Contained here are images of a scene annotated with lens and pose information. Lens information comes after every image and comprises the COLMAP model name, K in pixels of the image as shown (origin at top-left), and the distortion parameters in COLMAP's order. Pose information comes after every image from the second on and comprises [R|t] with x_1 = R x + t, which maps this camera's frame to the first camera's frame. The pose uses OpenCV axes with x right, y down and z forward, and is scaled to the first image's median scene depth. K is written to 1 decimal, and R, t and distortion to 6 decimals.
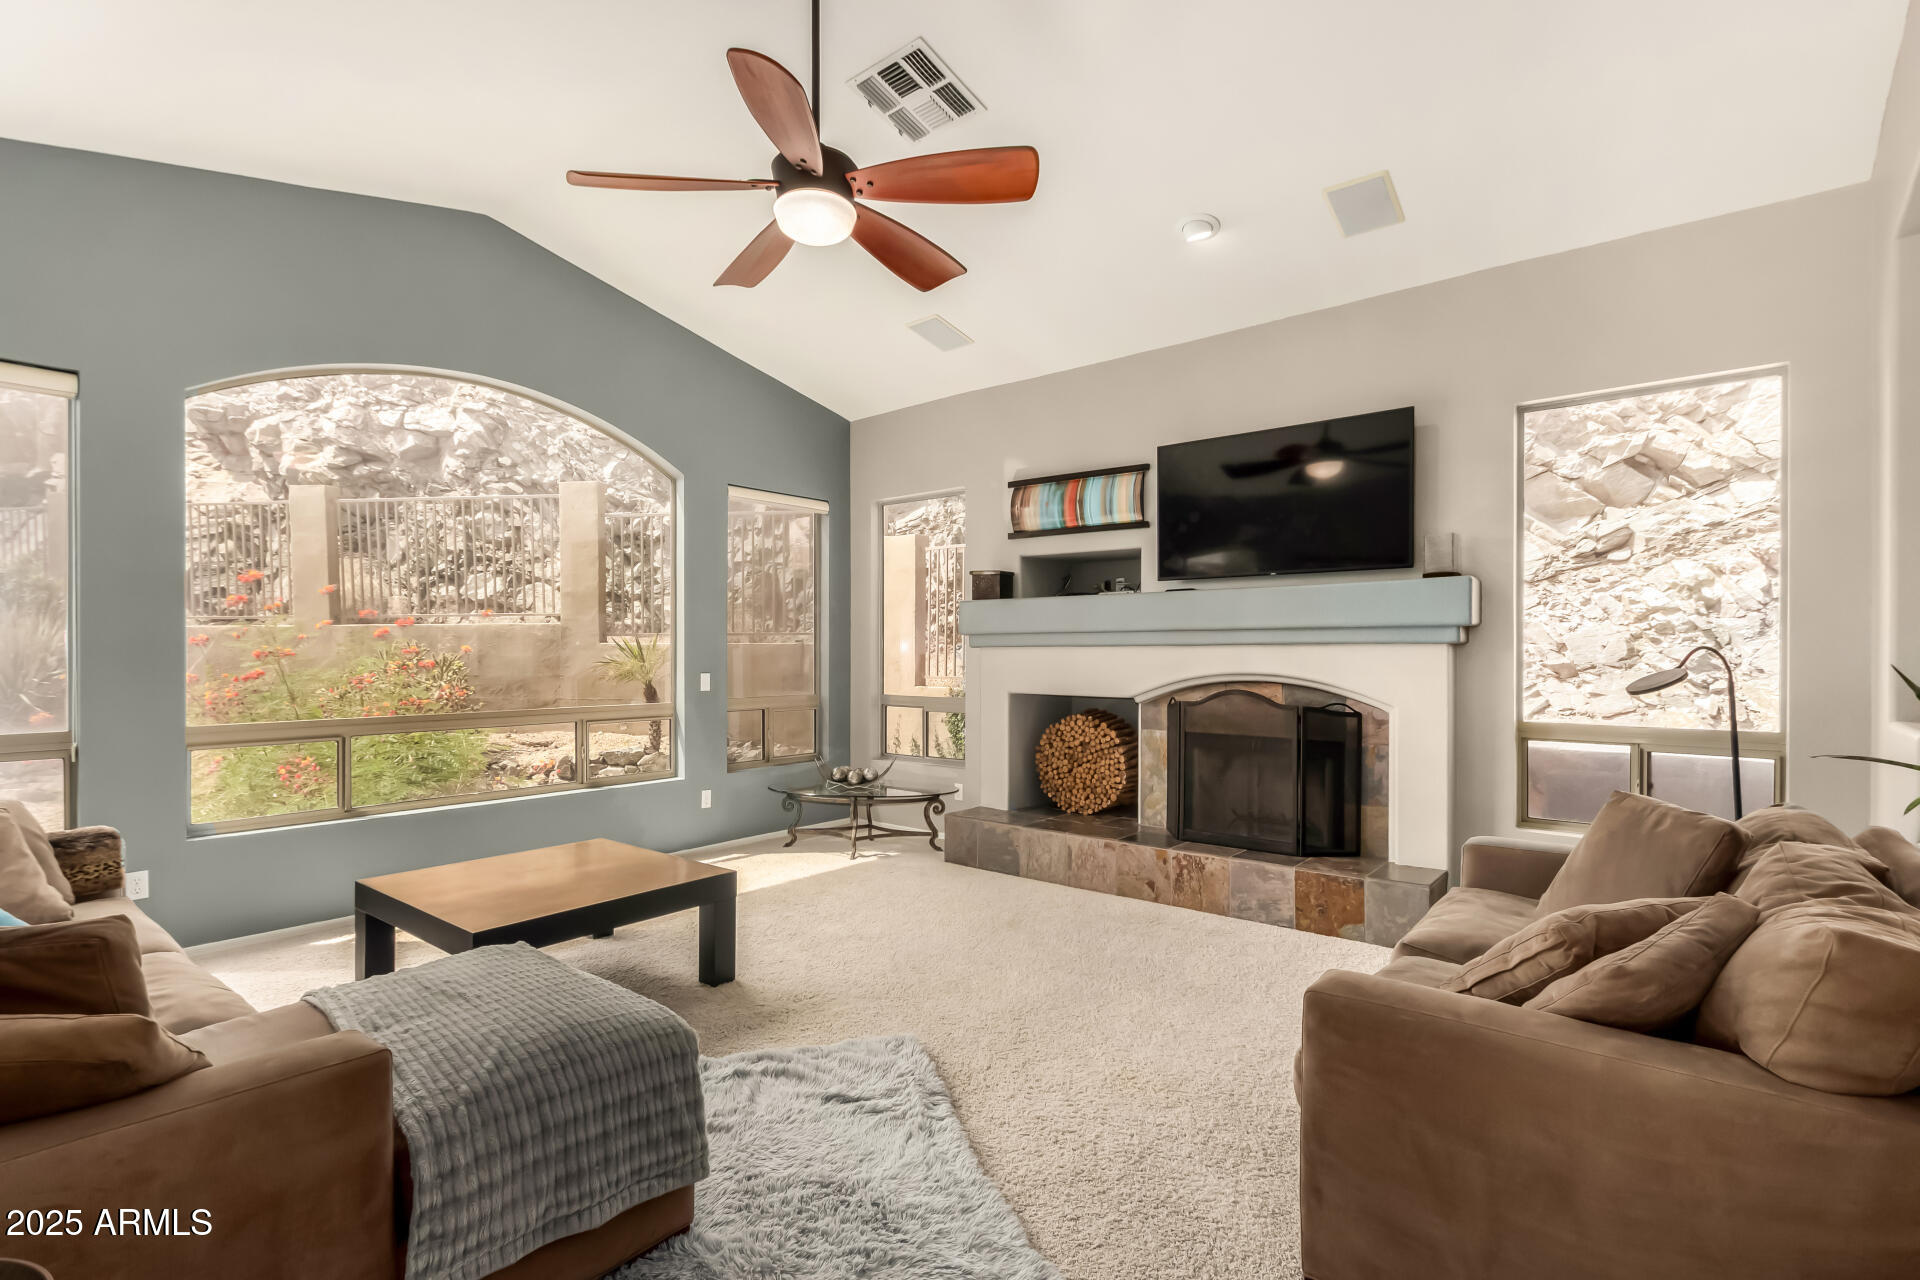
lens RADIAL K [[913.2, 0, 938.4], [0, 913.2, 649.5], [0, 0, 1]] dist [0.021032, -0.006796]
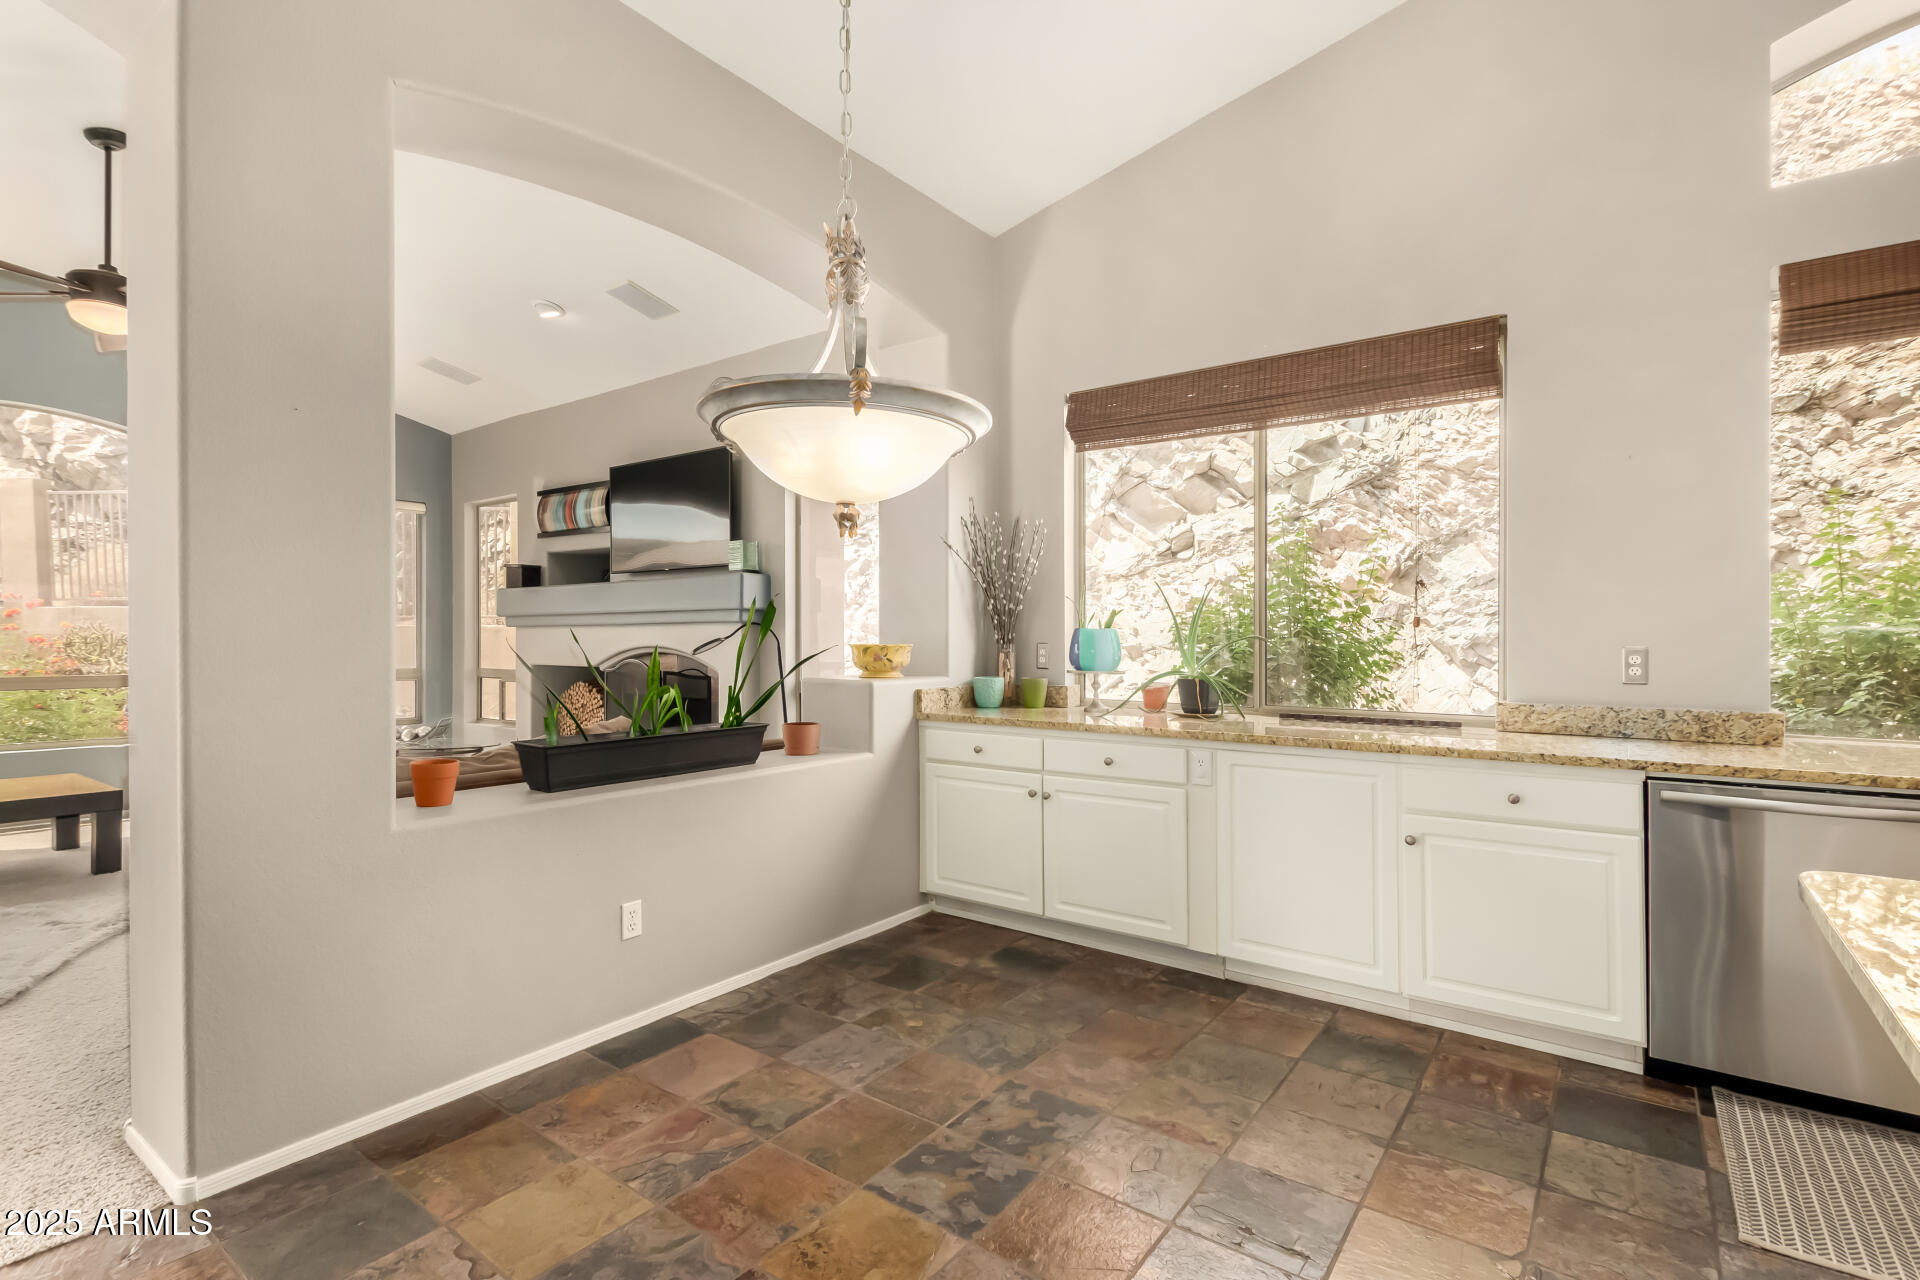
lens RADIAL K [[913.2, 0, 920.1], [0, 913.2, 642.6], [0, 0, 1]] dist [0.021032, -0.006796]
pose [[0.998489, 0.004046, 0.054796, 0.320495], [-0.004356, 0.999975, 0.005541, 0.005720], [-0.054772, -0.005771, 0.998482, -0.151976]]
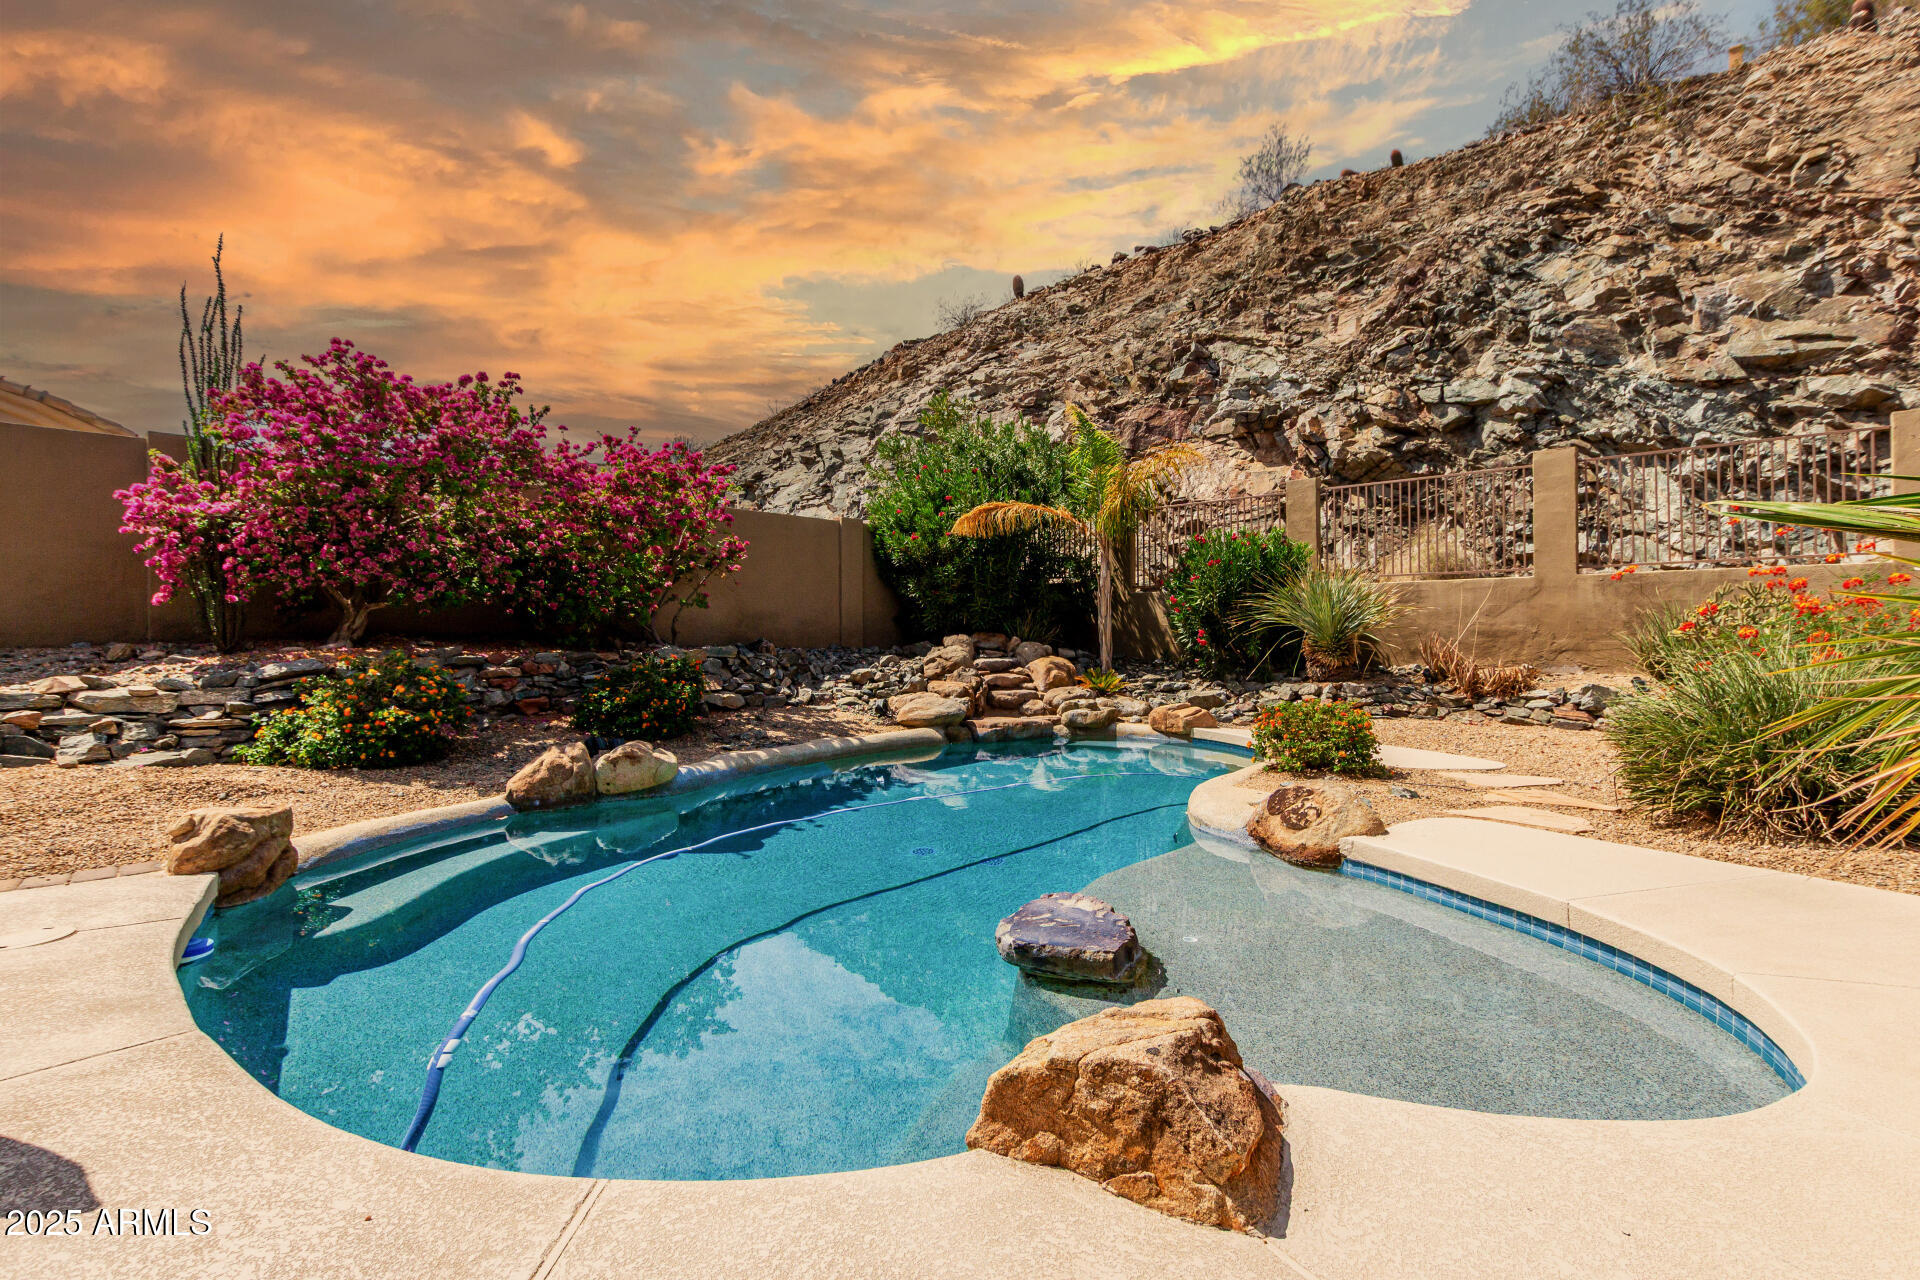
lens RADIAL K [[913.2, 0, 944.1], [0, 913.2, 642.4], [0, 0, 1]] dist [0.021032, -0.006796]
pose [[0.813844, 0.005530, -0.581057, -0.649970], [0.008104, 0.999749, 0.020866, 0.023082], [0.581027, -0.021691, 0.813595, -0.353209]]
